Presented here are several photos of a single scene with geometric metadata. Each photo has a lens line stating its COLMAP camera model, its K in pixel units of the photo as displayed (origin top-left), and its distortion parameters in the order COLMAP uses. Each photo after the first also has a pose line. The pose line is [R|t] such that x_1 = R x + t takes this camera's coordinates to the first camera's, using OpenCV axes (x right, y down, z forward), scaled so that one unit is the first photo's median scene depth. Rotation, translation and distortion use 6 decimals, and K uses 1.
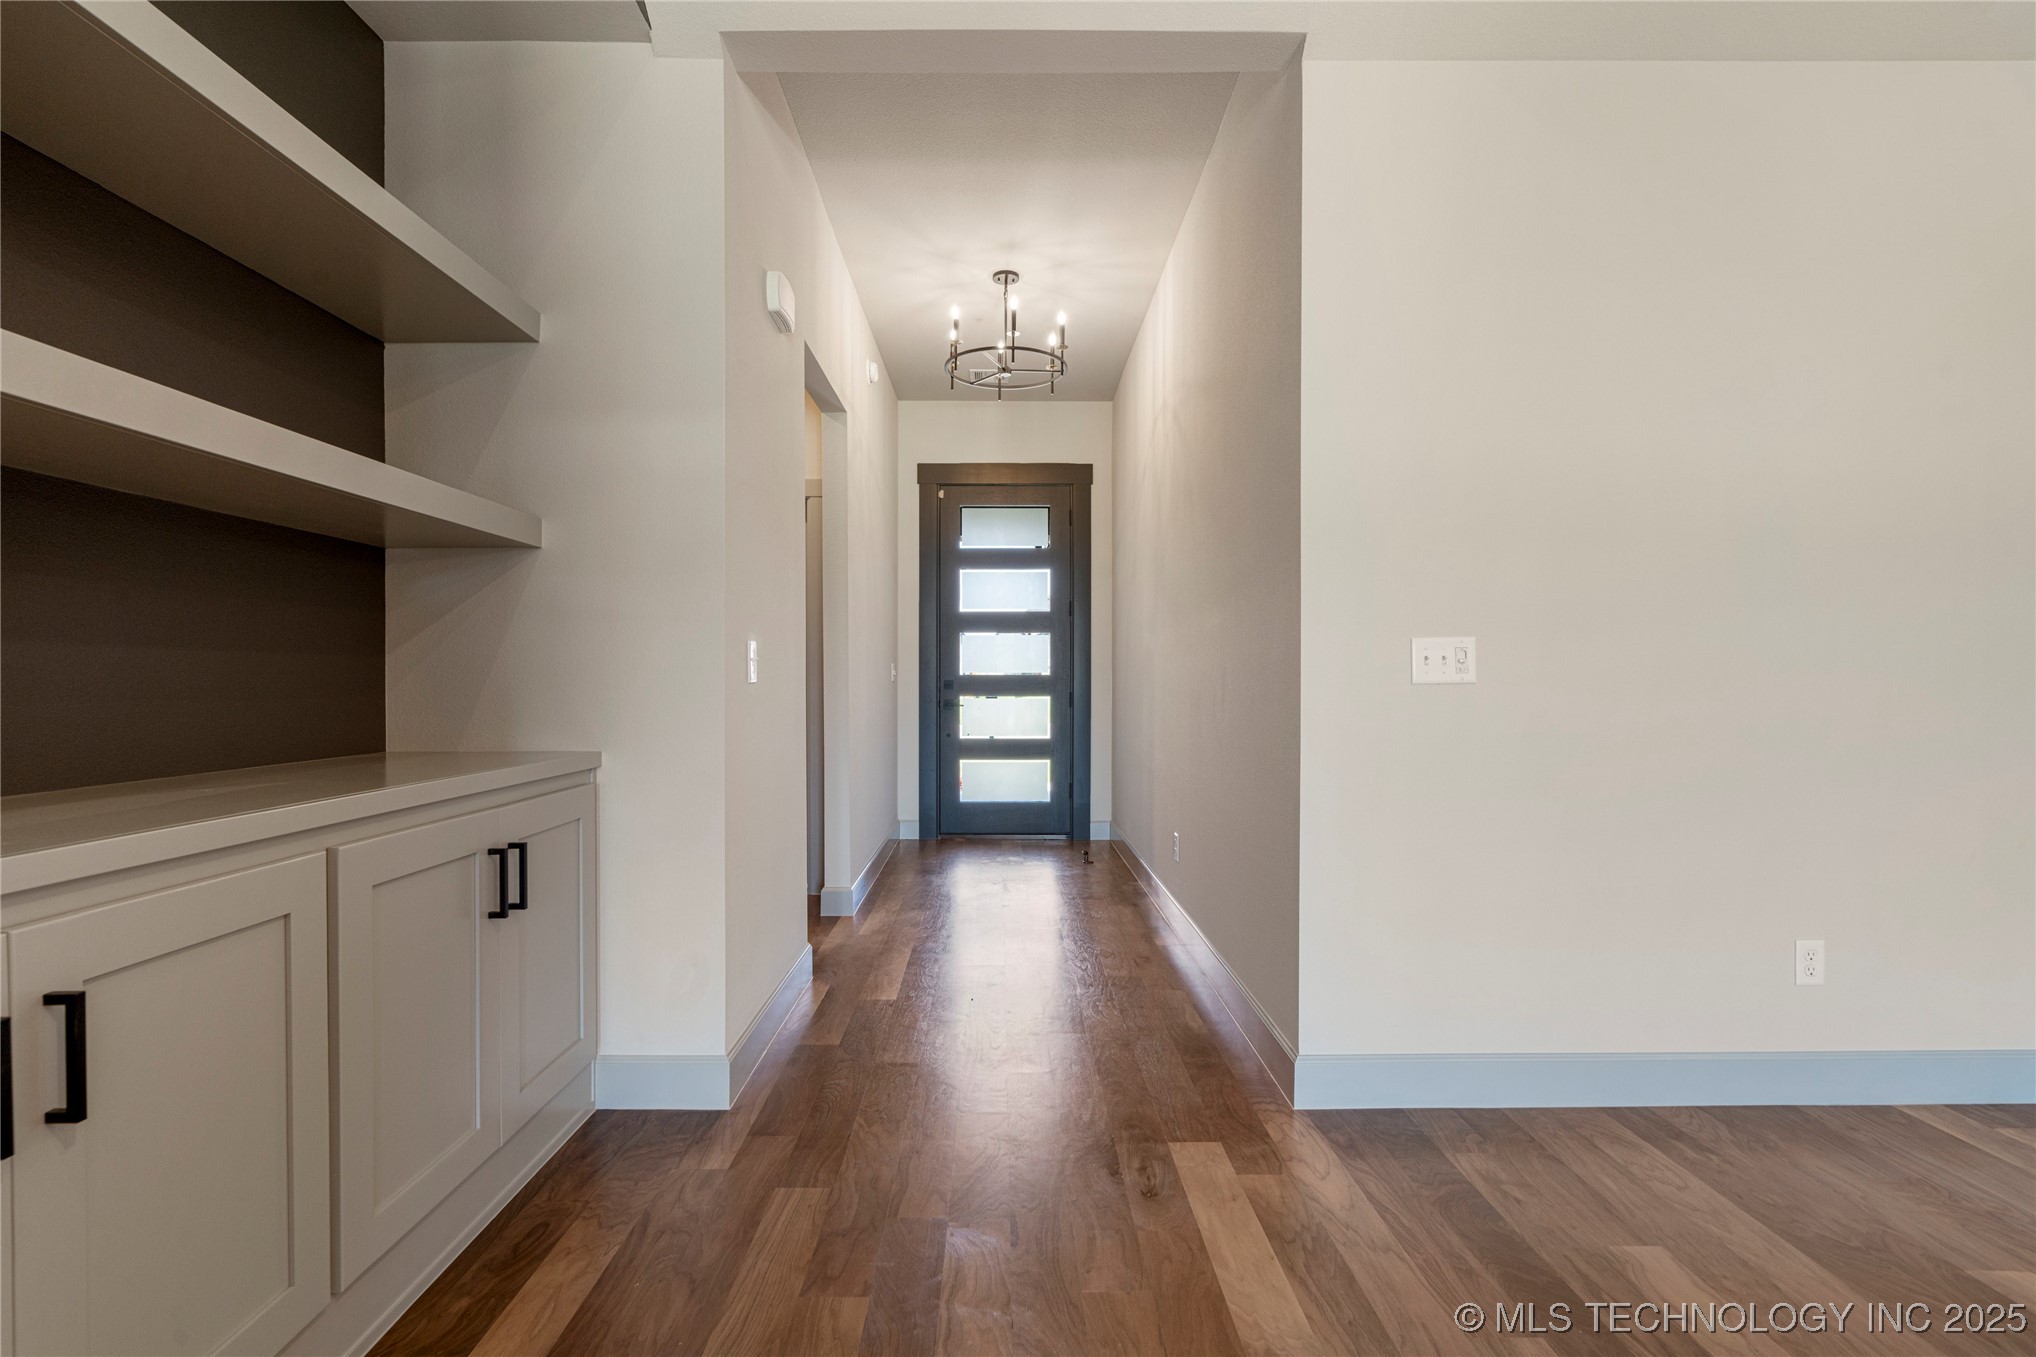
lens RADIAL K [[945.5, 0, 1003.3], [0, 945.5, 688.1], [0, 0, 1]] dist [-0.001119, 0.000224]
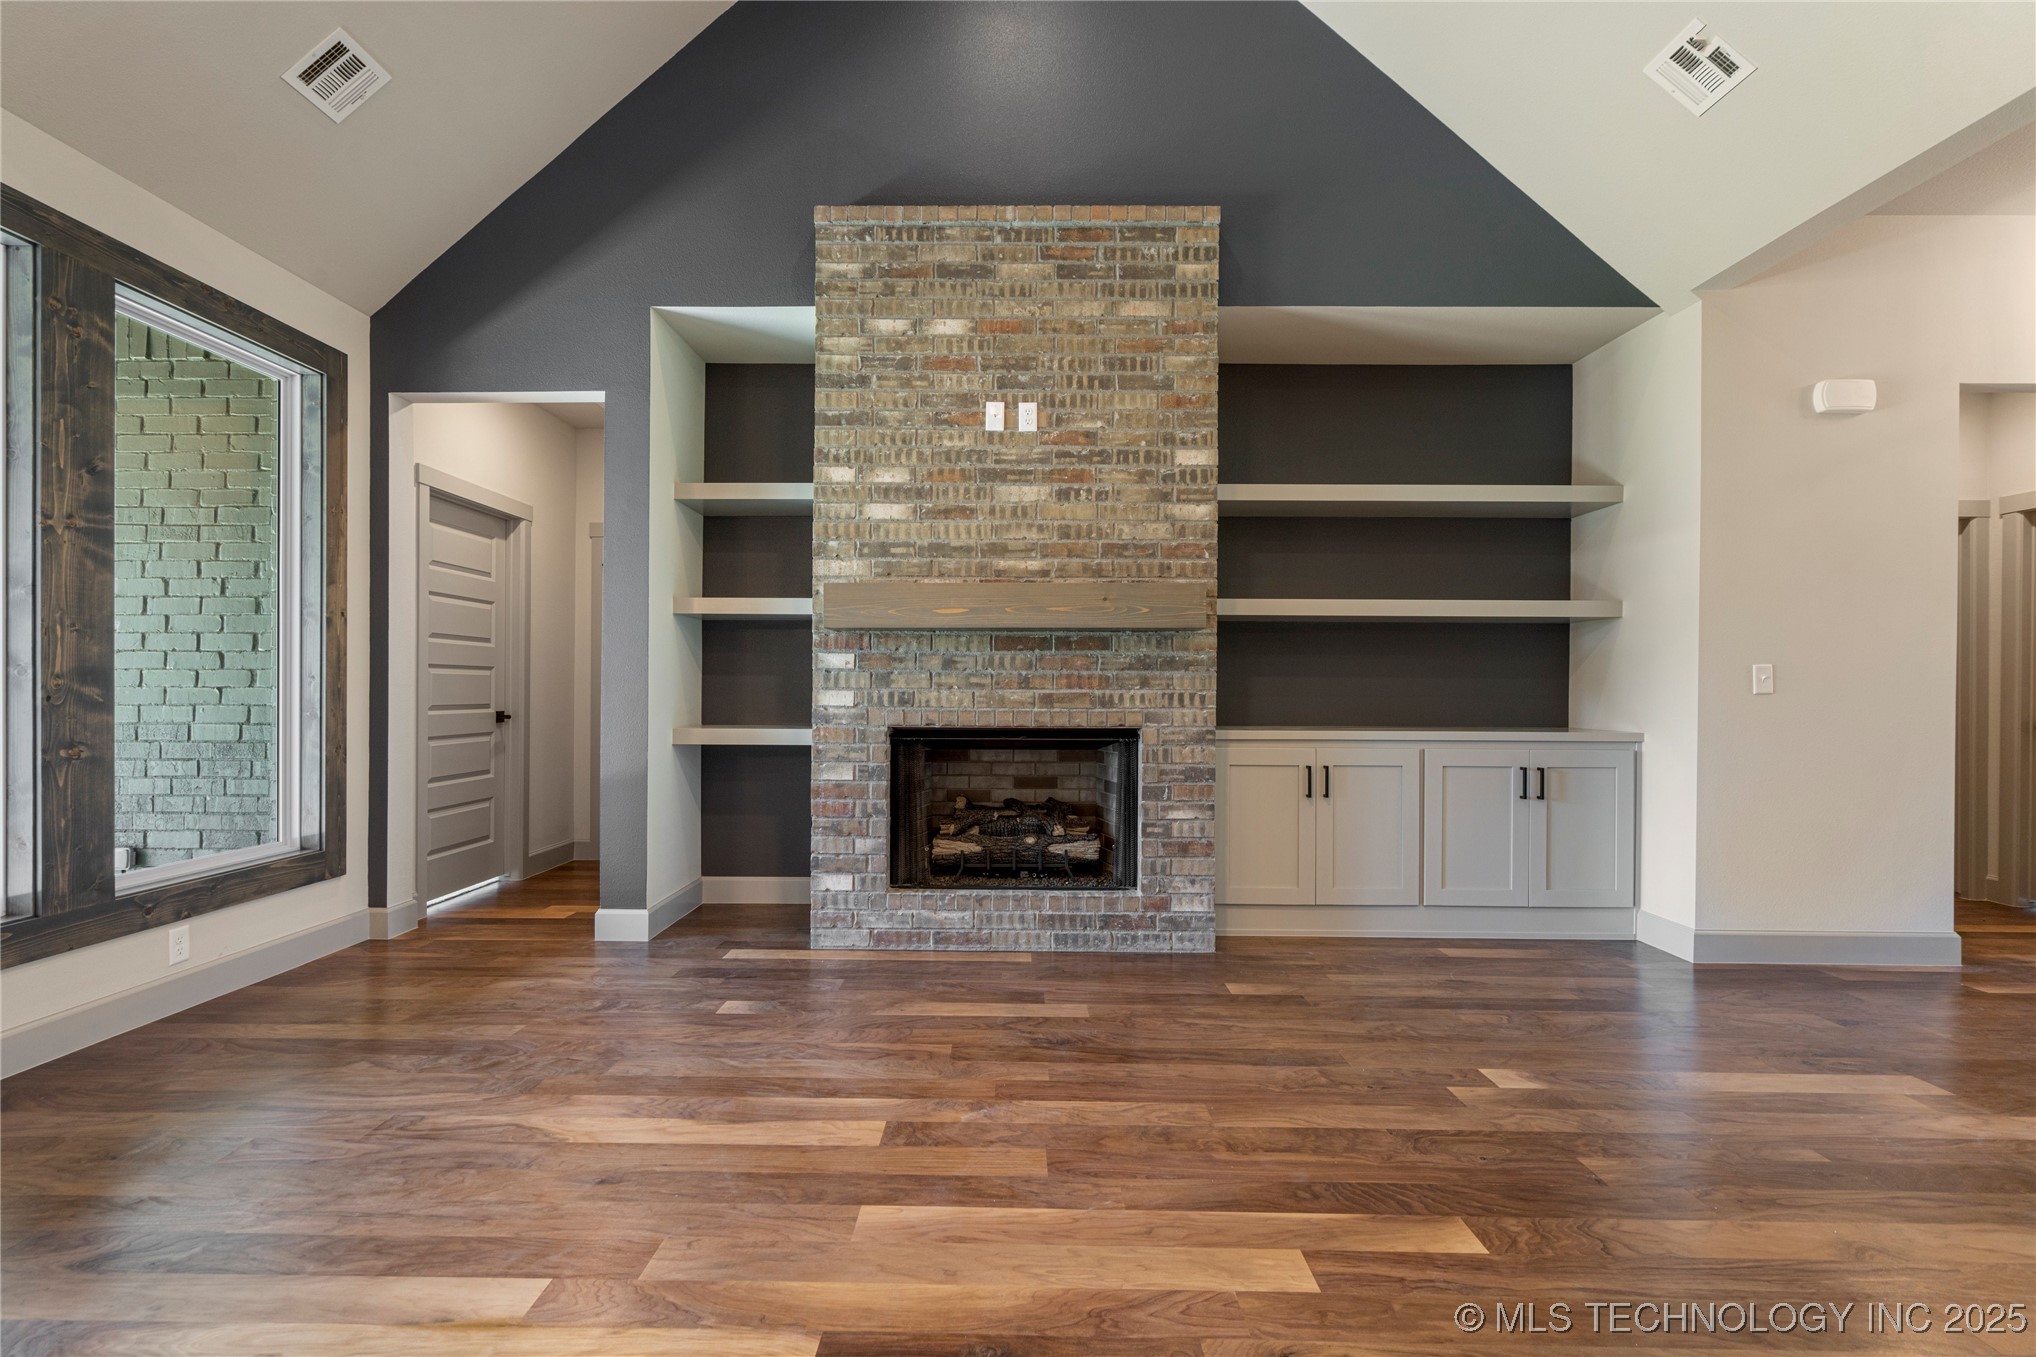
lens RADIAL K [[928.6, 0, 1002.9], [0, 928.6, 688.4], [0, 0, 1]] dist [-0.001722, 0.000256]
pose [[-0.019660, -0.000298, -0.999807, 1.278941], [-0.015611, 0.999878, 0.000009, 0.003841], [0.999685, 0.015608, -0.019662, -0.133345]]
